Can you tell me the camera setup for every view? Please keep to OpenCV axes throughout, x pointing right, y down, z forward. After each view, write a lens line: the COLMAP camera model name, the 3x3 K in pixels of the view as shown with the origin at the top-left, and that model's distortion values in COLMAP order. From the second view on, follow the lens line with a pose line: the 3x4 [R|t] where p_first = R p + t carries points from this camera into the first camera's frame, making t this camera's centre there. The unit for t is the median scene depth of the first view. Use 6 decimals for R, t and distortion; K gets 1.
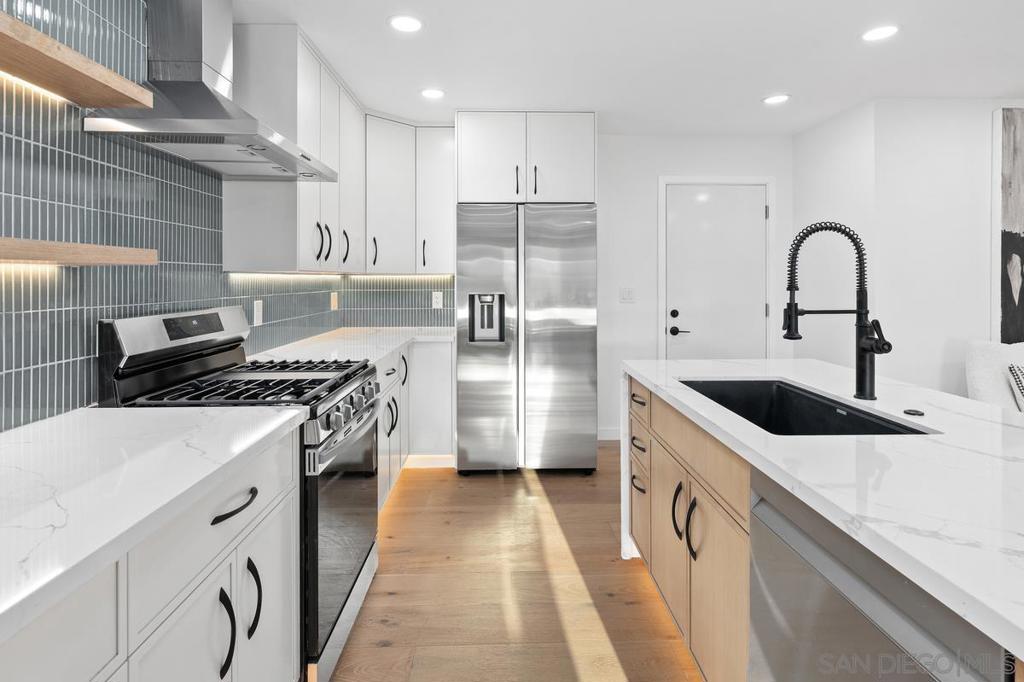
lens RADIAL K [[504.1, 0, 505.4], [0, 504.1, 284.2], [0, 0, 1]] dist [0.001460, -0.000670]
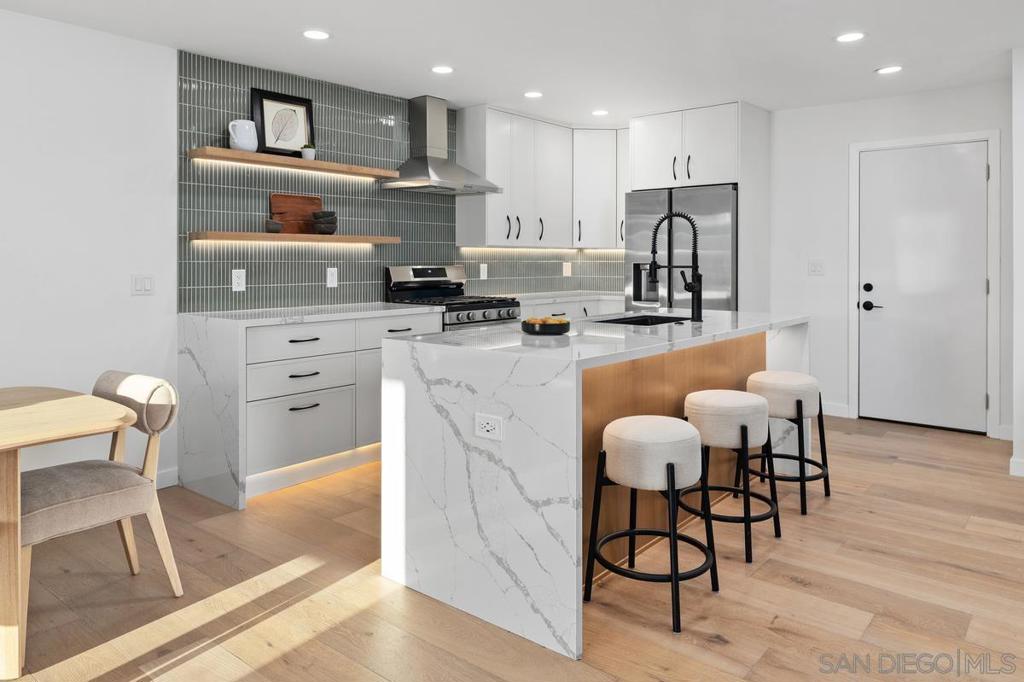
lens RADIAL K [[706.5, 0, 517.2], [0, 706.5, 262.9], [0, 0, 1]] dist [-0.005221, 0.000395]
pose [[0.761618, 0.004594, -0.648010, 1.249980], [-0.008004, 0.999965, -0.002317, 0.037207], [0.647977, 0.006951, 0.761628, -0.785250]]
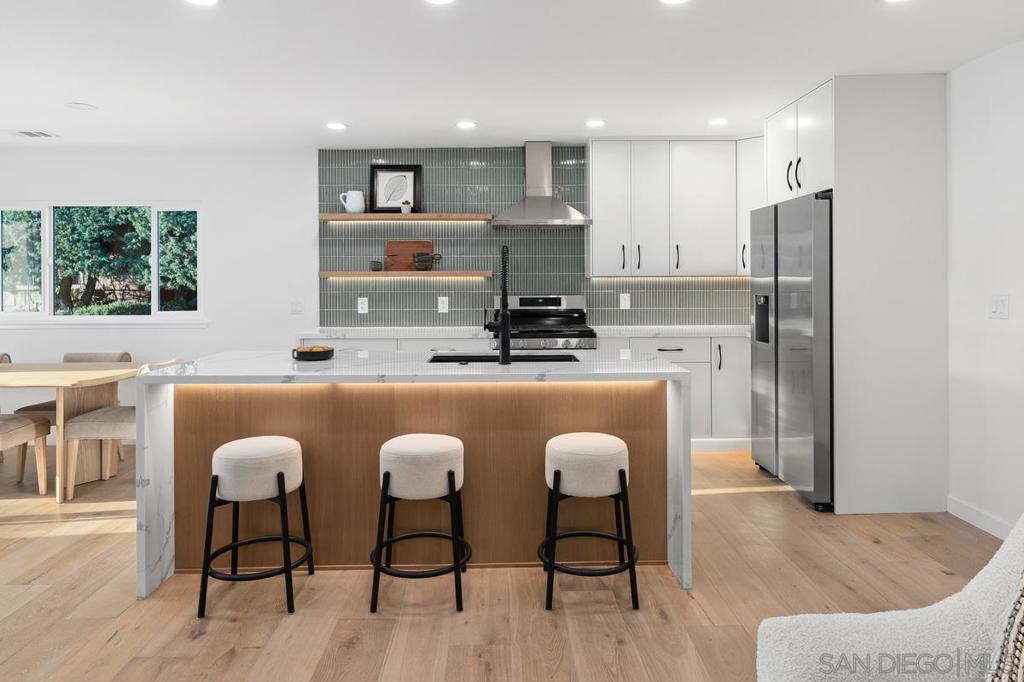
lens RADIAL K [[663.4, 0, 520.8], [0, 663.4, 283.1], [0, 0, 1]] dist [-0.002196, -0.003345]
pose [[0.001226, 0.006458, -0.999978, 1.925922], [-0.006856, 0.999956, 0.006450, -0.016945], [0.999976, 0.006848, 0.001270, 0.756816]]
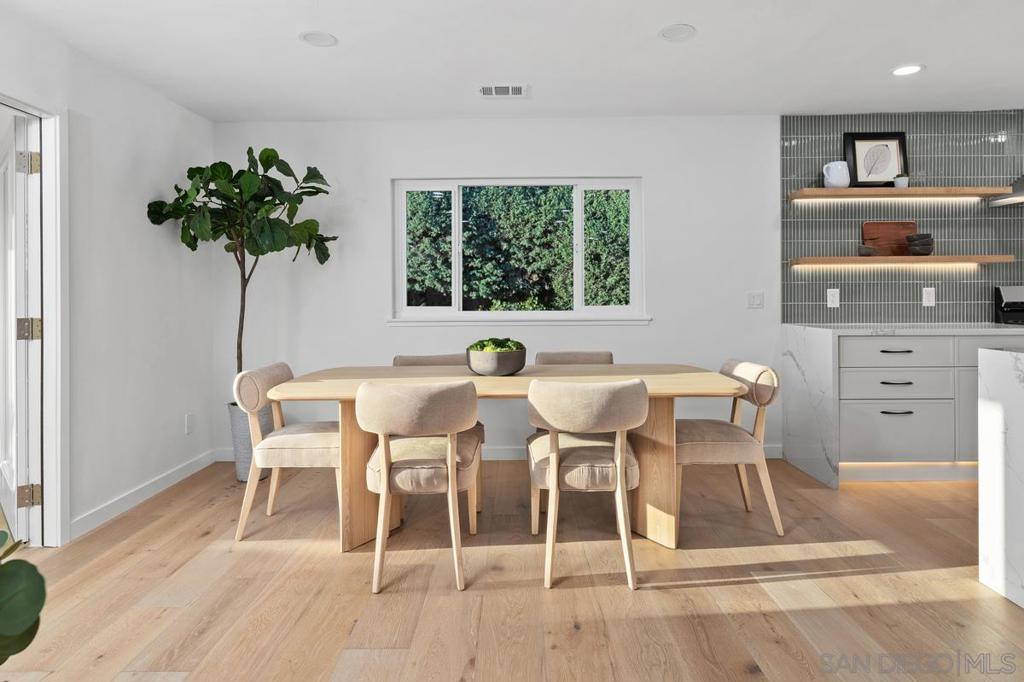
lens RADIAL K [[582.6, 0, 508.8], [0, 582.6, 293.3], [0, 0, 1]] dist [0.005906, -0.001440]
pose [[-0.028547, 0.000796, -0.999592, 1.332885], [-0.002722, 0.999996, 0.000874, 0.071274], [0.999589, 0.002746, -0.028545, -0.802298]]
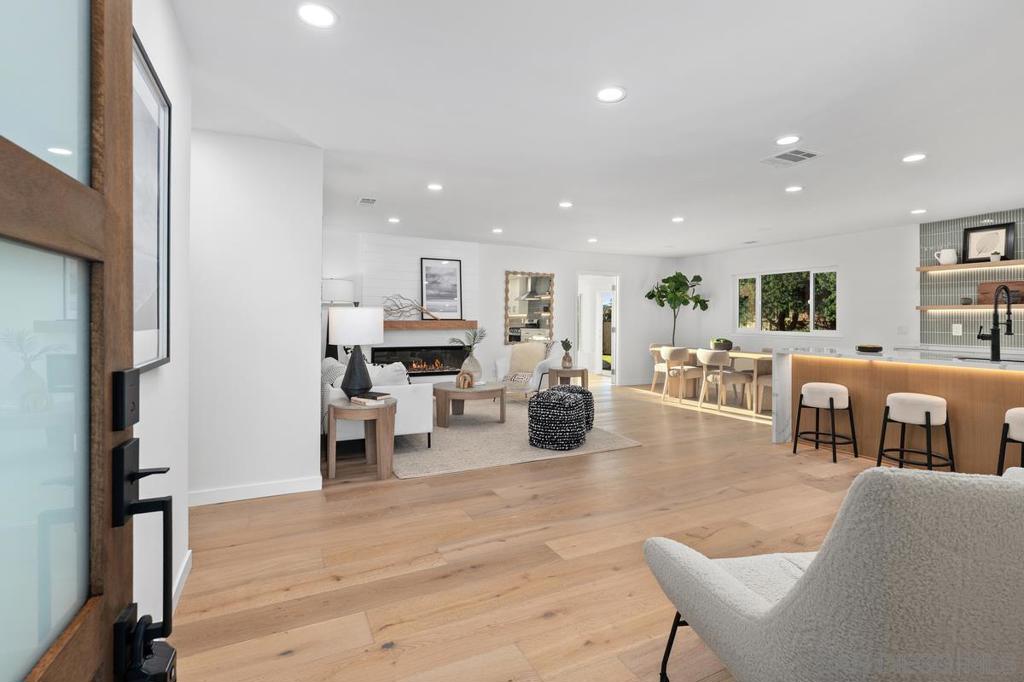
lens RADIAL K [[504.1, 0, 518.0], [0, 504.1, 319.7], [0, 0, 1]] dist [0.001460, -0.000670]
pose [[-0.897184, -0.001080, -0.441655, 2.661532], [-0.007435, 0.999892, 0.012659, 0.016416], [0.441594, 0.014641, -0.897096, 1.515853]]
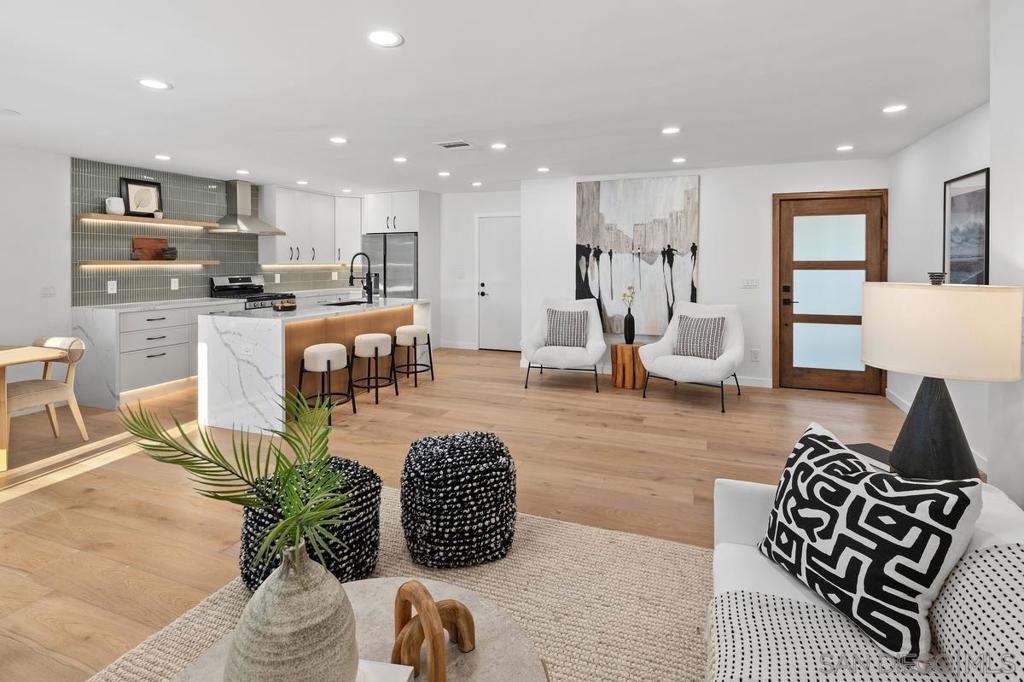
lens RADIAL K [[504.1, 0, 515.5], [0, 504.1, 266.7], [0, 0, 1]] dist [0.001460, -0.000670]
pose [[0.929206, 0.005712, -0.369518, 2.098082], [-0.005709, 0.999983, 0.001102, -0.024519], [0.369518, 0.001085, 0.929223, -1.332905]]
